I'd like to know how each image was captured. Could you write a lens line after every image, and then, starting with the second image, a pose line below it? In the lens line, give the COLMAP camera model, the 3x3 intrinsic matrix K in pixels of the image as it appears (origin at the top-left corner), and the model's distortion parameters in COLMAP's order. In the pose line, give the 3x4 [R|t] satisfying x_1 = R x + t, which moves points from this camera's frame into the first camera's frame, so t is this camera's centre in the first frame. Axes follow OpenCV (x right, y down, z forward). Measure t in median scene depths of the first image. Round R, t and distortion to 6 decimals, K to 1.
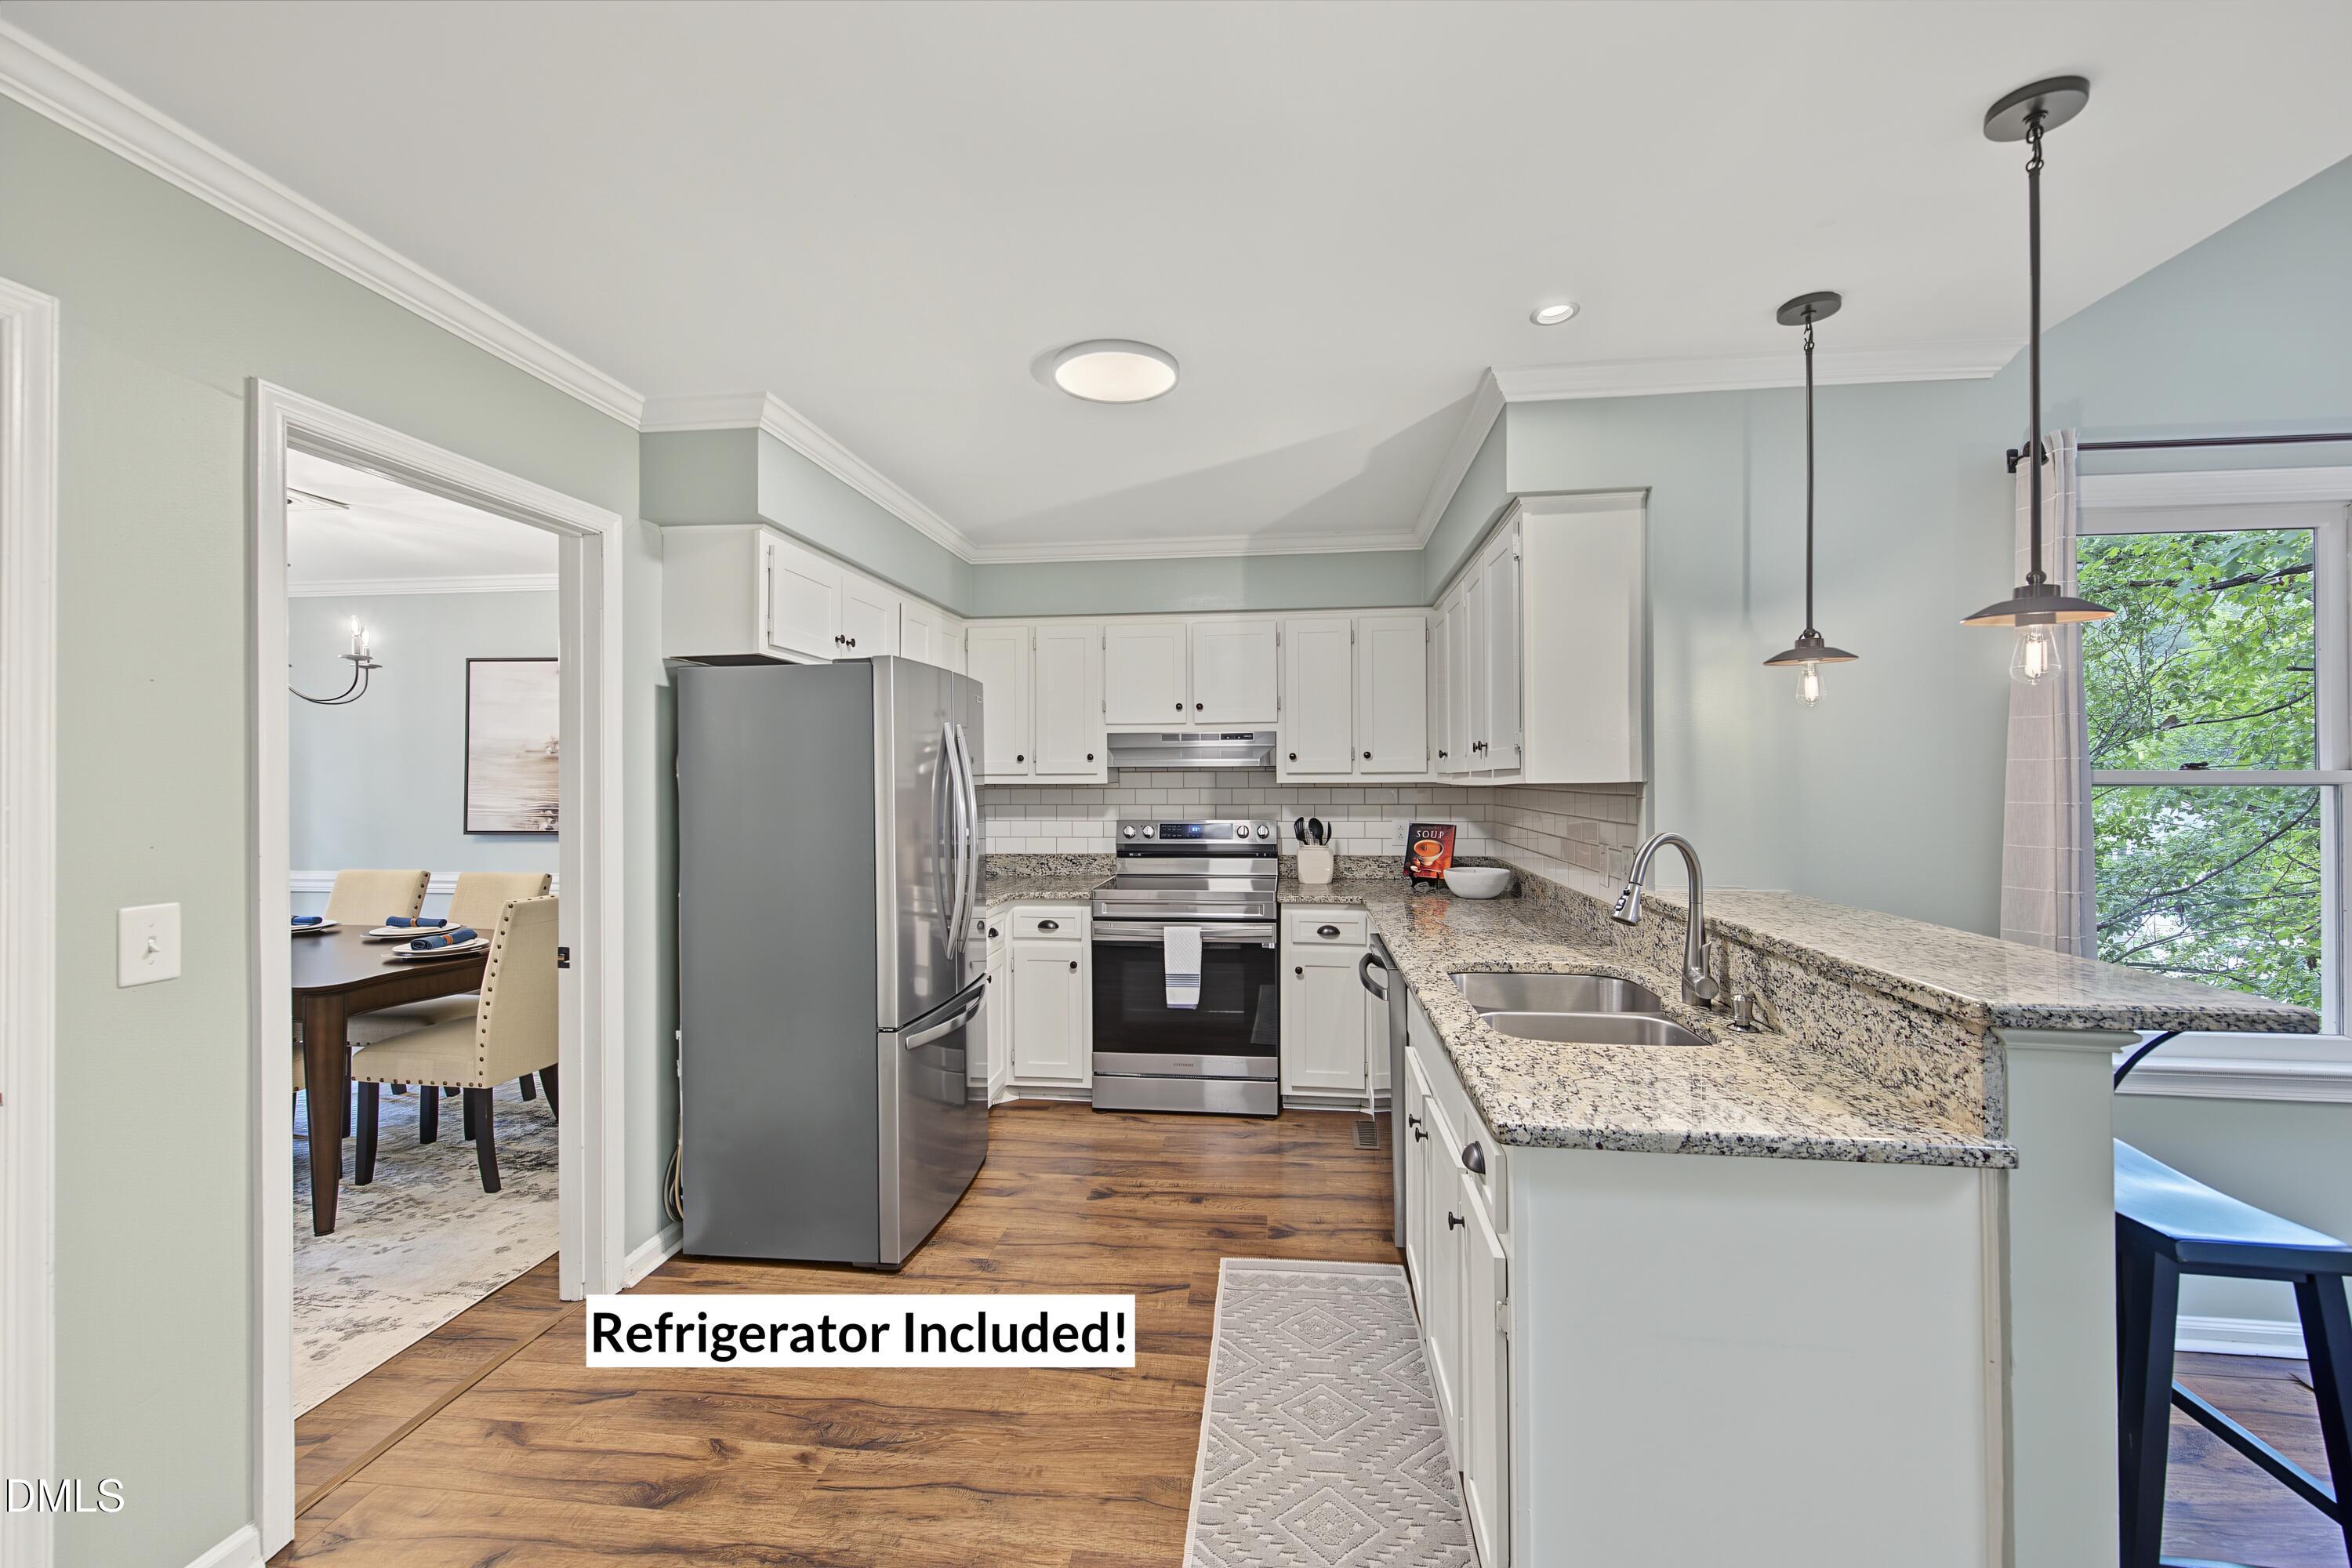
lens RADIAL K [[937.6, 0, 1176.0], [0, 937.6, 784.0], [0, 0, 1]] dist [0.013915, 0.000046]
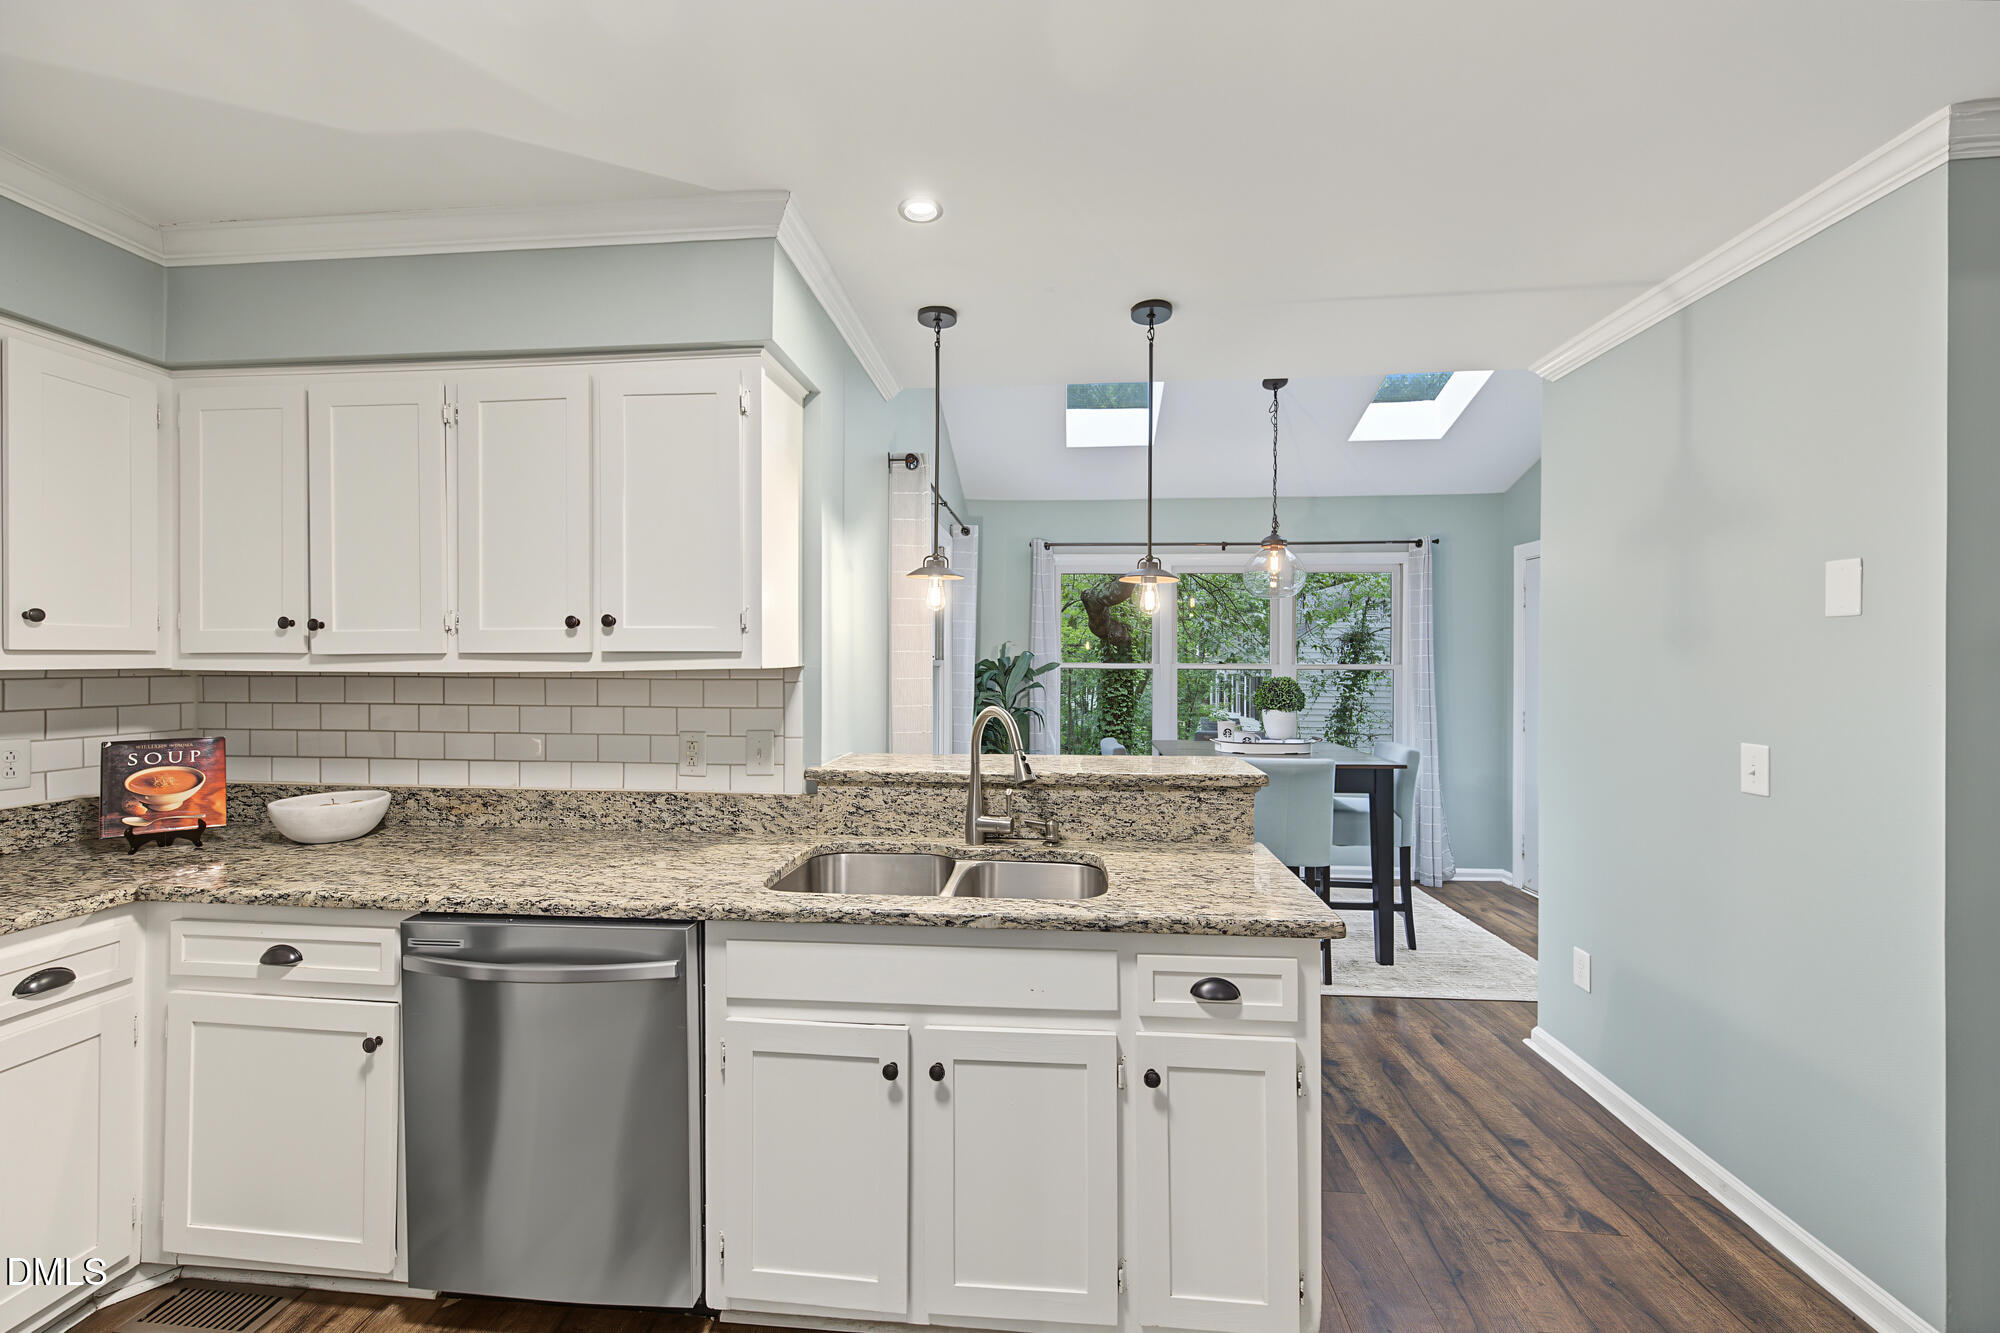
lens RADIAL K [[797.3, 0, 1000.0], [0, 797.3, 666.5], [0, 0, 1]] dist [0.013915, 0.000046]
pose [[-0.029284, -0.005702, 0.999555, -0.661352], [0.006020, 0.999965, 0.005881, -0.008472], [-0.999553, 0.006189, -0.029248, 1.310333]]
